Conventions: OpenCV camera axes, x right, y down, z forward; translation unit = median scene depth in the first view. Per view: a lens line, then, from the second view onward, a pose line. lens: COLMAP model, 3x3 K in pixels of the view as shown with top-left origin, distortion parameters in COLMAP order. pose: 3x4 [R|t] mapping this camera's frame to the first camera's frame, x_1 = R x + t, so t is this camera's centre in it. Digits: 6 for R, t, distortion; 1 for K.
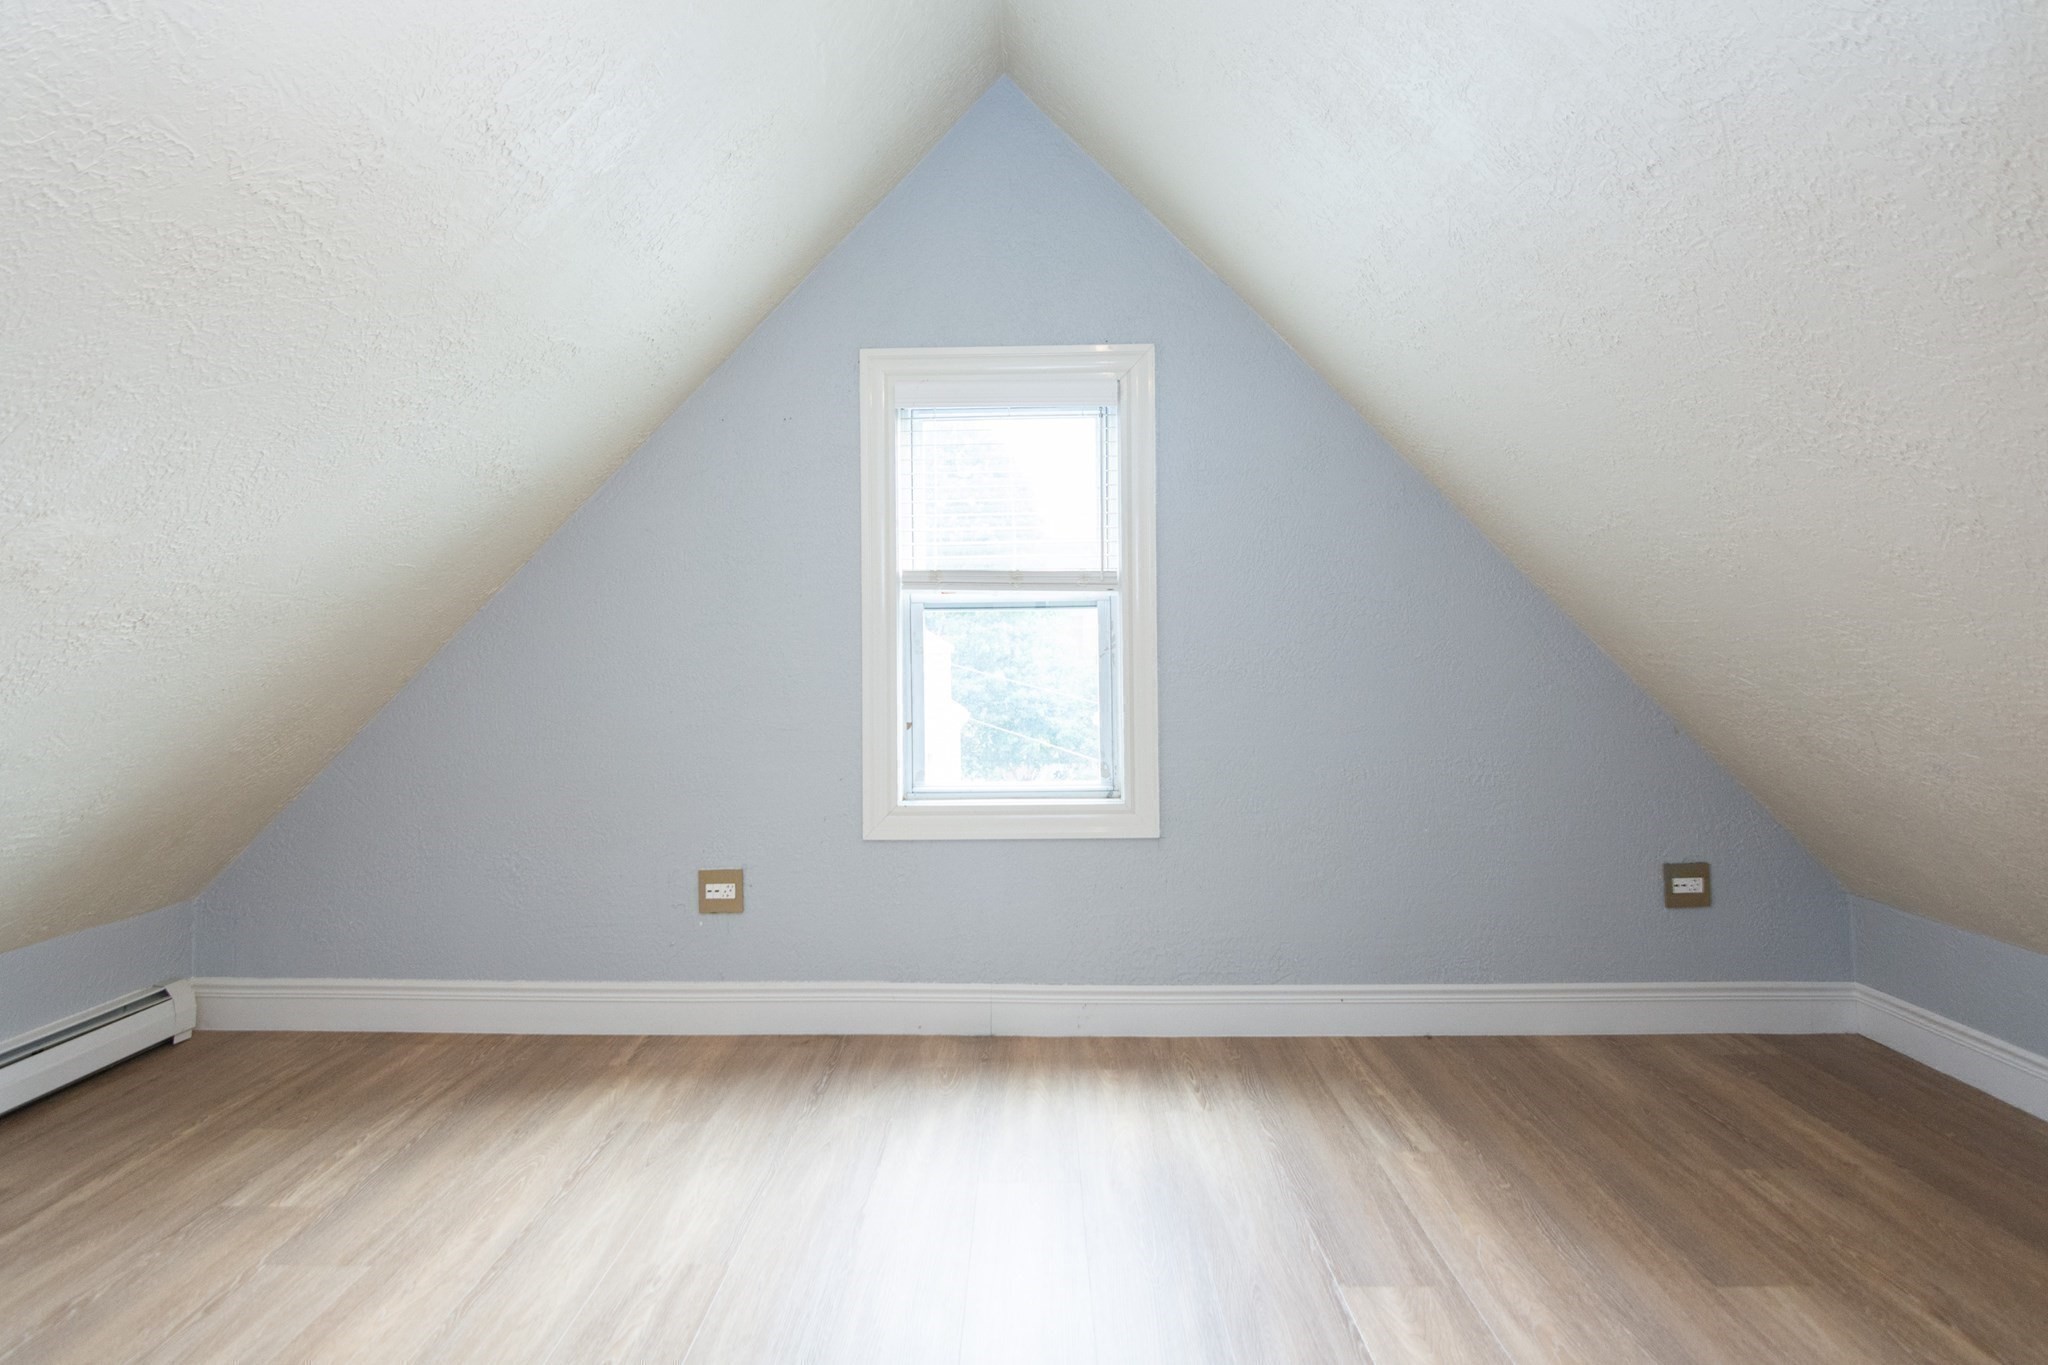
lens RADIAL K [[1006.2, 0, 1029.3], [0, 1006.2, 666.2], [0, 0, 1]] dist [0.000314, 0.000634]
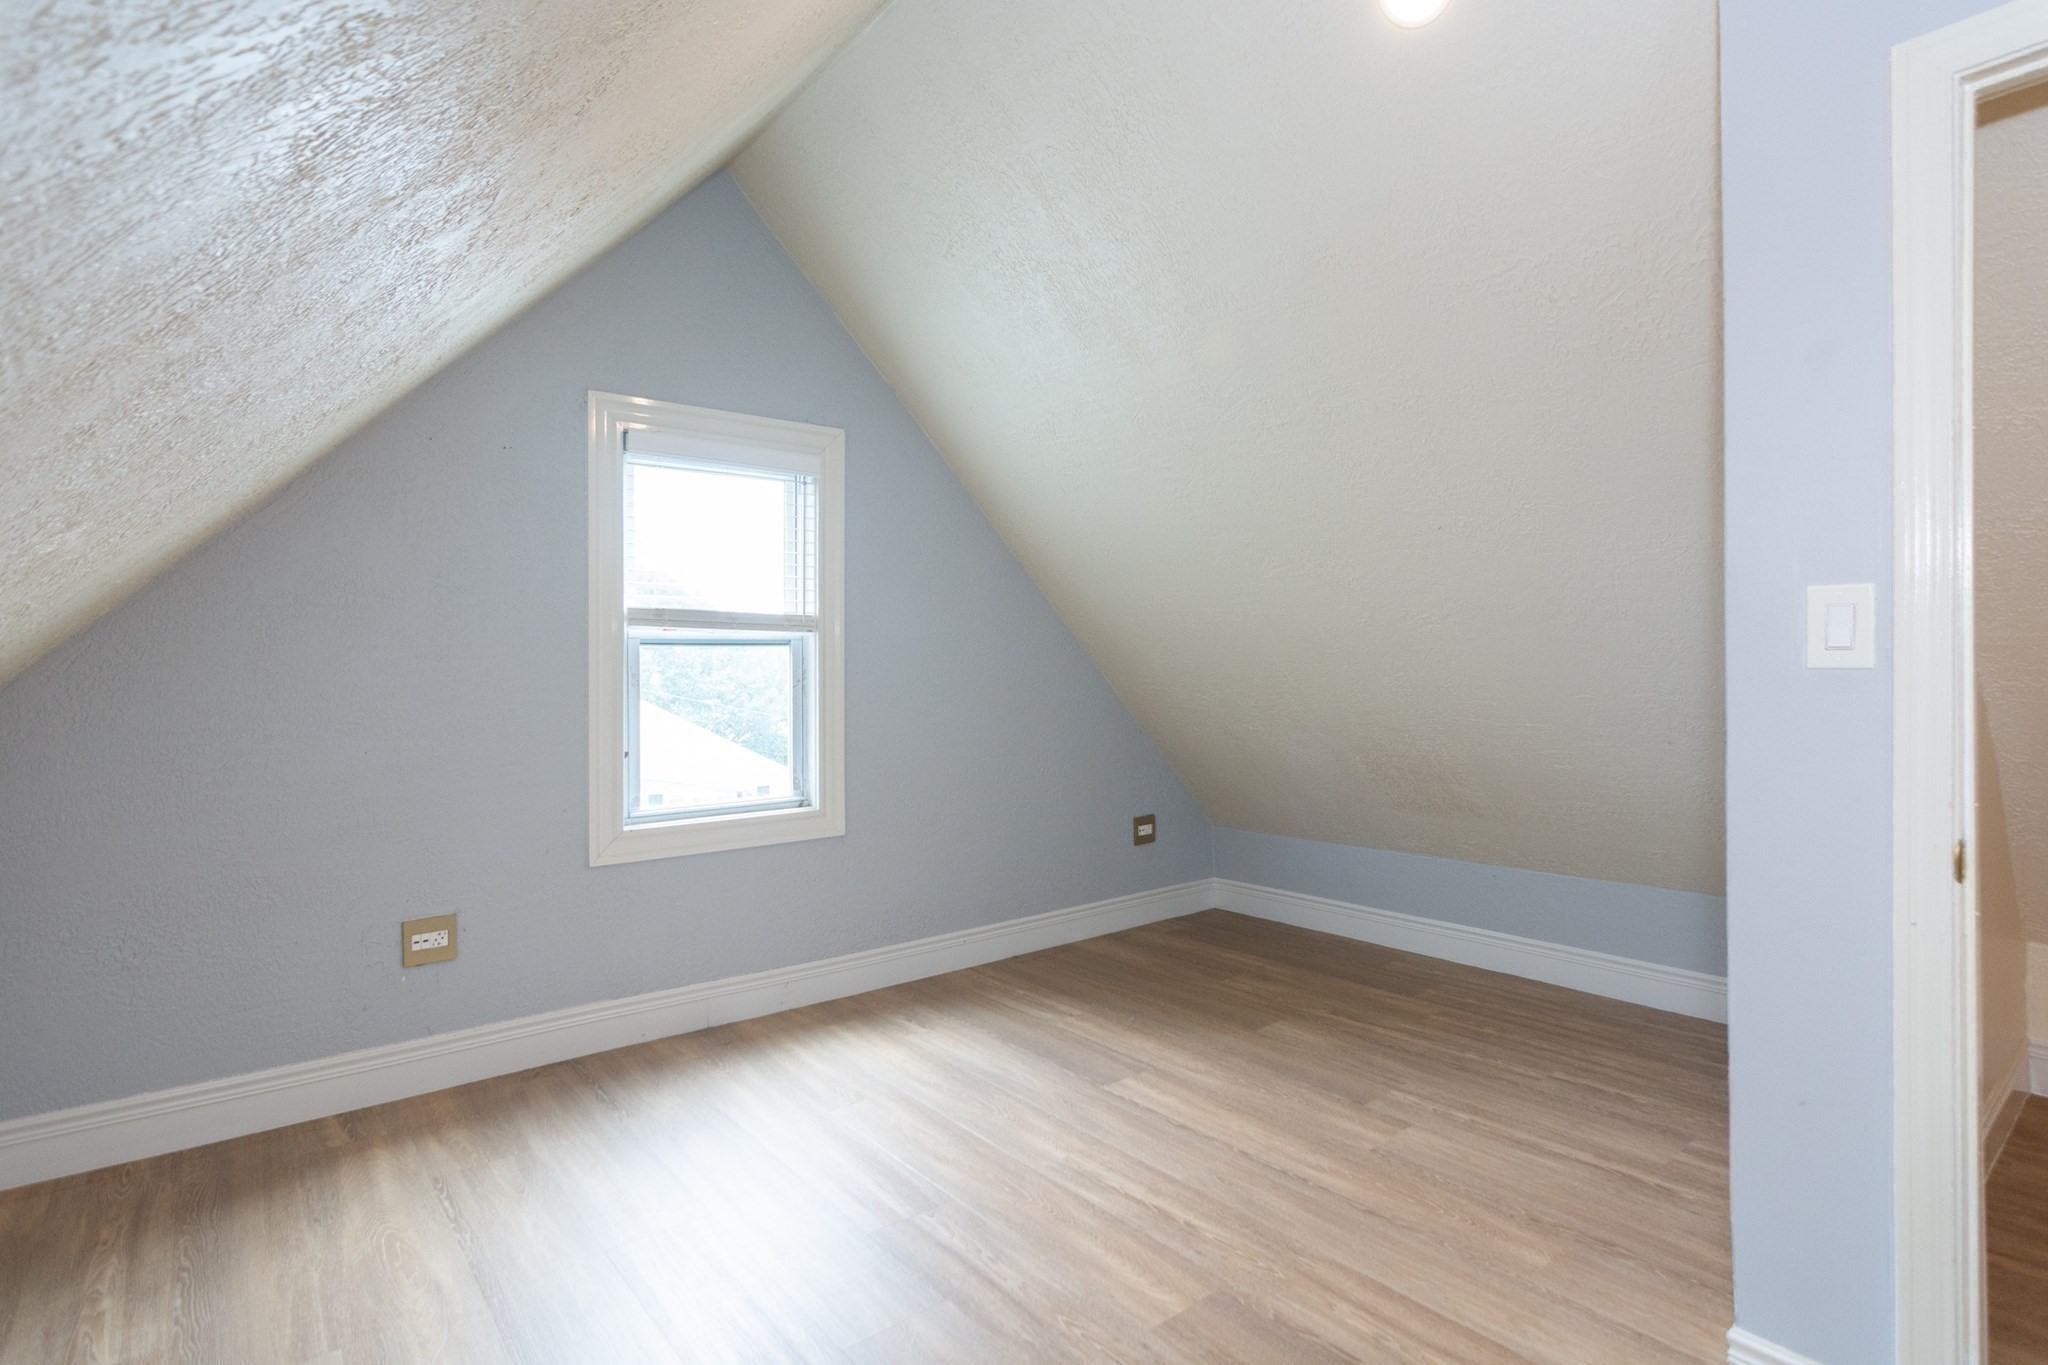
lens RADIAL K [[974.7, 0, 1023.3], [0, 974.7, 724.6], [0, 0, 1]] dist [-0.001484, 0.000650]
pose [[0.775728, -0.033835, 0.630160, -0.444599], [0.015348, 0.999278, 0.034761, -0.001569], [-0.630881, -0.017293, 0.775687, -0.054636]]
